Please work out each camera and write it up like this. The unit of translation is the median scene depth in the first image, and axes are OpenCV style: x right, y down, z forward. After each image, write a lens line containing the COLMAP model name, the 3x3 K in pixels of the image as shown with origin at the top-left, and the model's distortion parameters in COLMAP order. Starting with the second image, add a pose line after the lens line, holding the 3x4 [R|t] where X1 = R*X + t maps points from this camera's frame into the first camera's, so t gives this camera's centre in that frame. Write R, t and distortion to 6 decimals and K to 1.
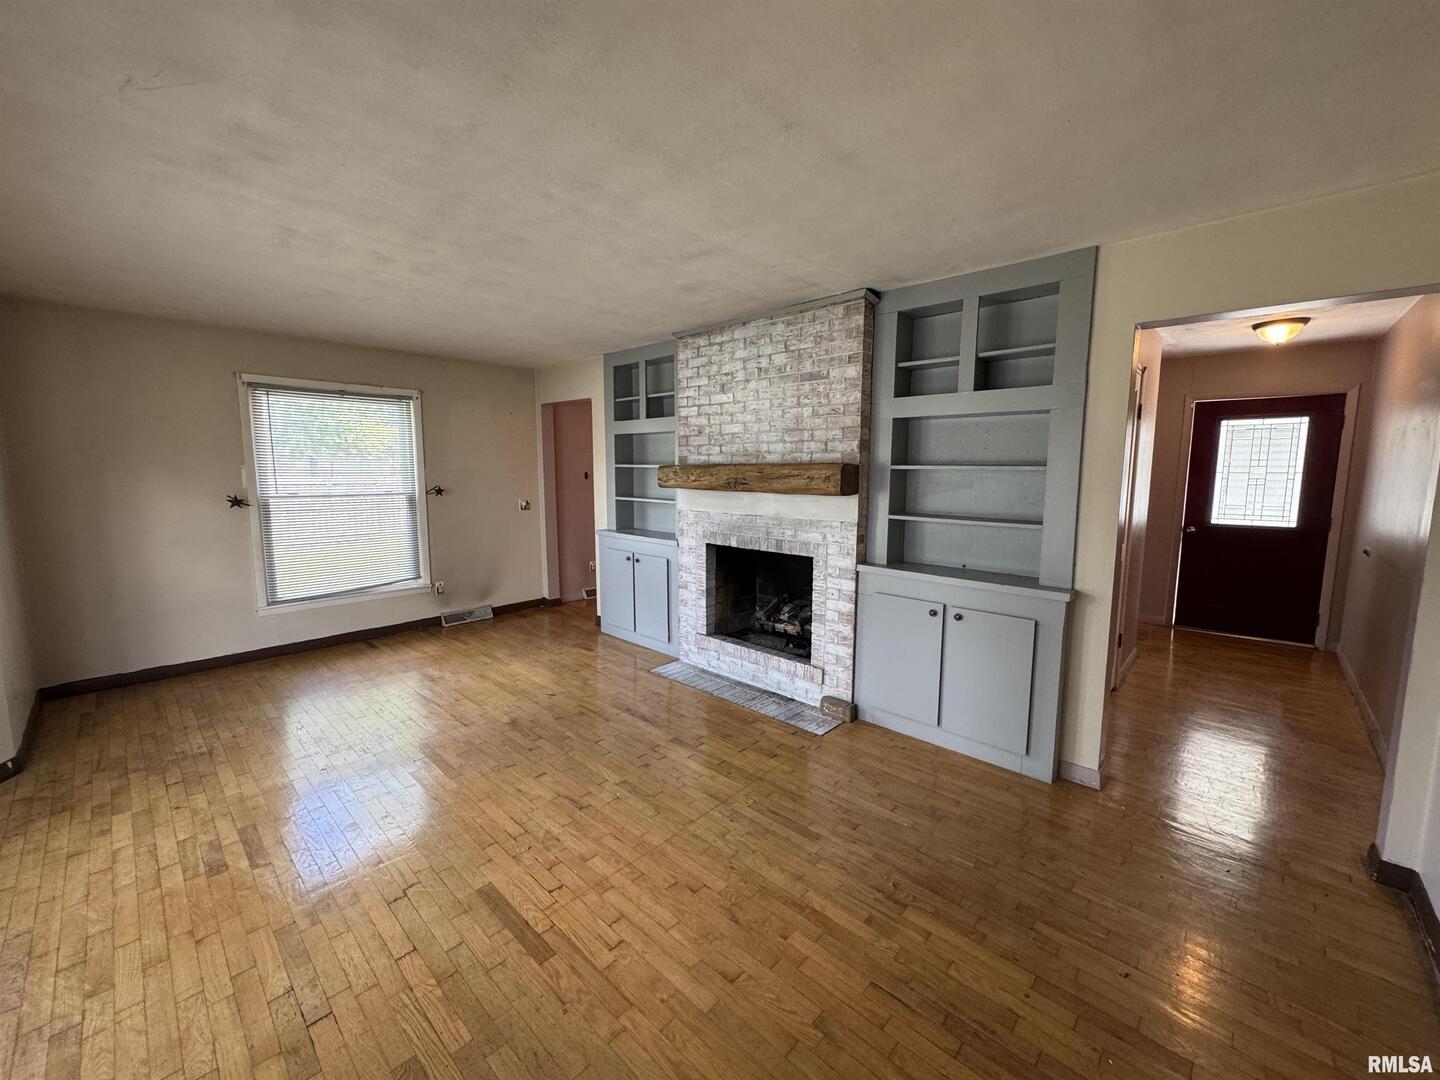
lens RADIAL K [[574.9, 0, 716.8], [0, 574.9, 537.2], [0, 0, 1]] dist [-0.002567, 0.001061]
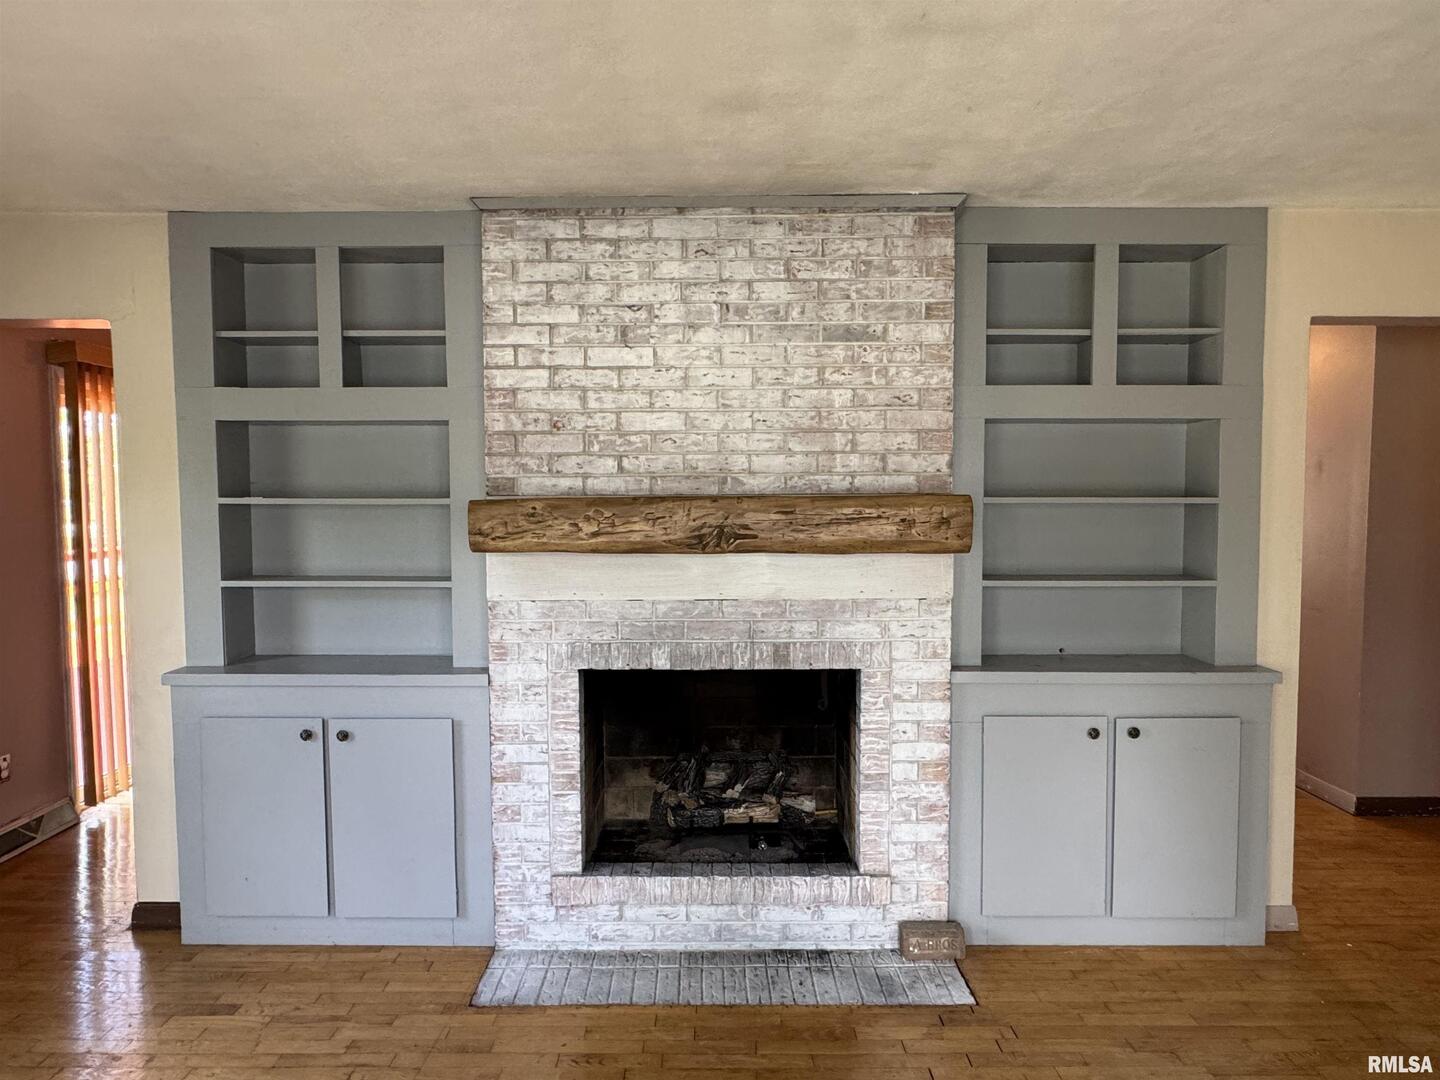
lens RADIAL K [[870.0, 0, 718.4], [0, 870.0, 543.5], [0, 0, 1]] dist [-0.003835, 0.000895]
pose [[0.729790, -0.044344, 0.682231, -0.446251], [0.088525, 0.995623, -0.029983, -0.064632], [-0.677916, 0.082275, 0.730521, 0.463374]]
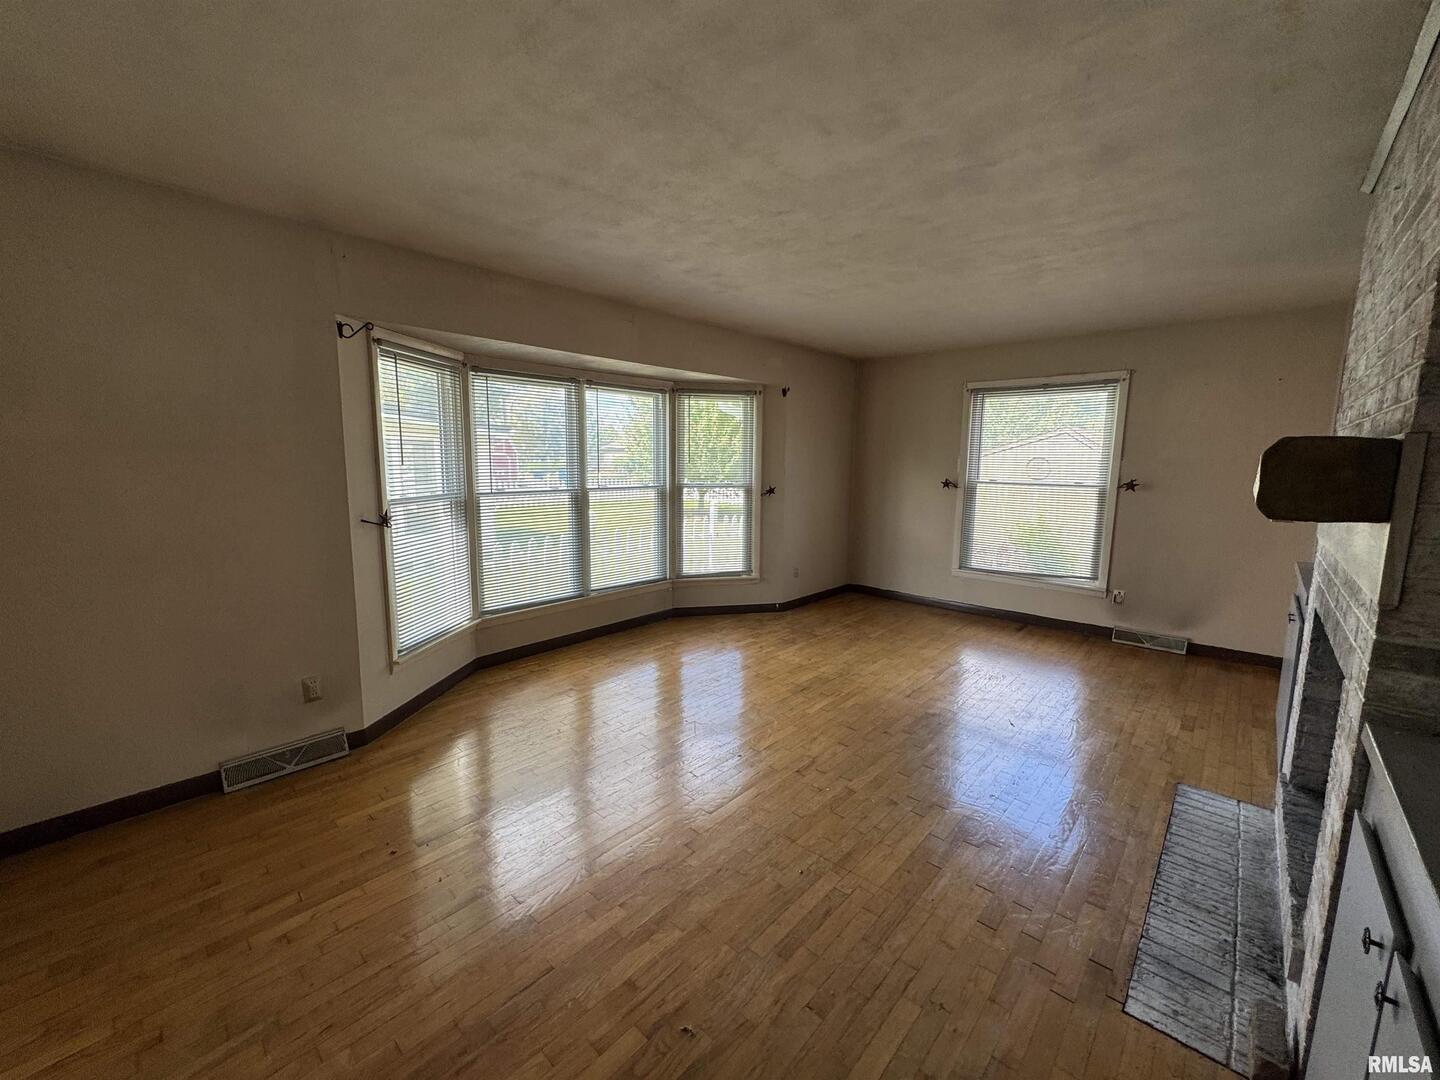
lens RADIAL K [[574.9, 0, 718.8], [0, 574.9, 533.9], [0, 0, 1]] dist [-0.002567, 0.001061]
pose [[0.011030, 0.128469, -0.991652, 0.513383], [-0.127745, 0.983768, 0.126027, -0.052851], [0.991746, 0.125288, 0.027262, 0.516636]]
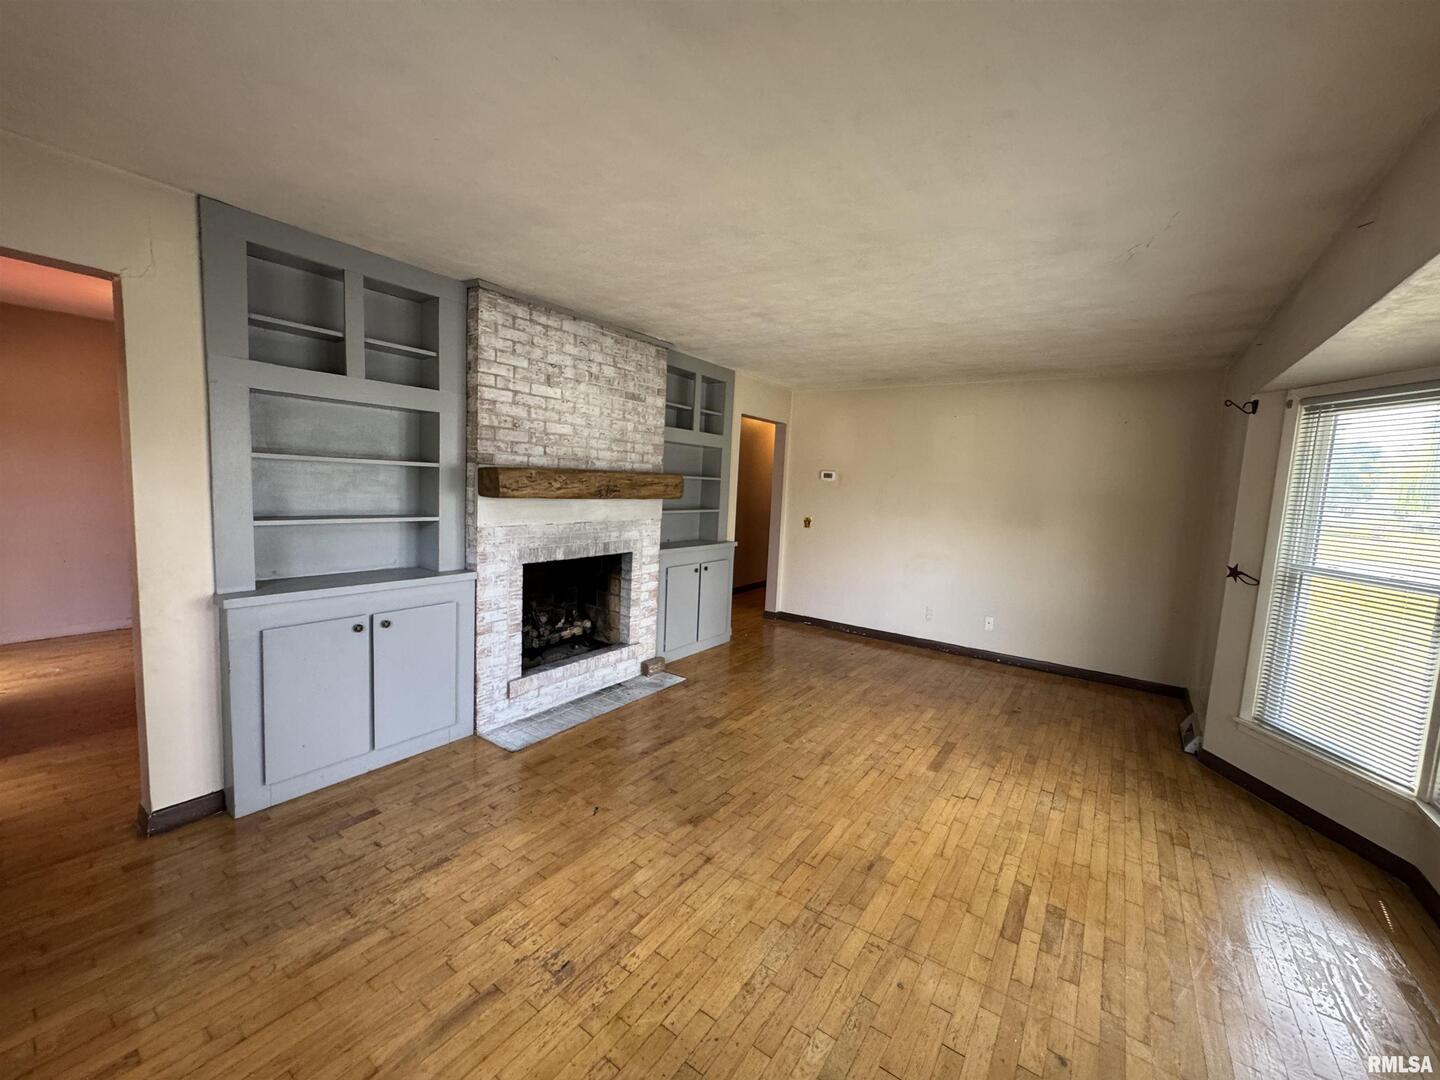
lens RADIAL K [[574.9, 0, 719.0], [0, 574.9, 538.3], [0, 0, 1]] dist [-0.002567, 0.001061]
pose [[-0.145241, -0.115734, 0.982604, -0.944256], [0.067714, 0.989644, 0.126572, -0.121236], [-0.987077, 0.084919, -0.135900, 0.927599]]
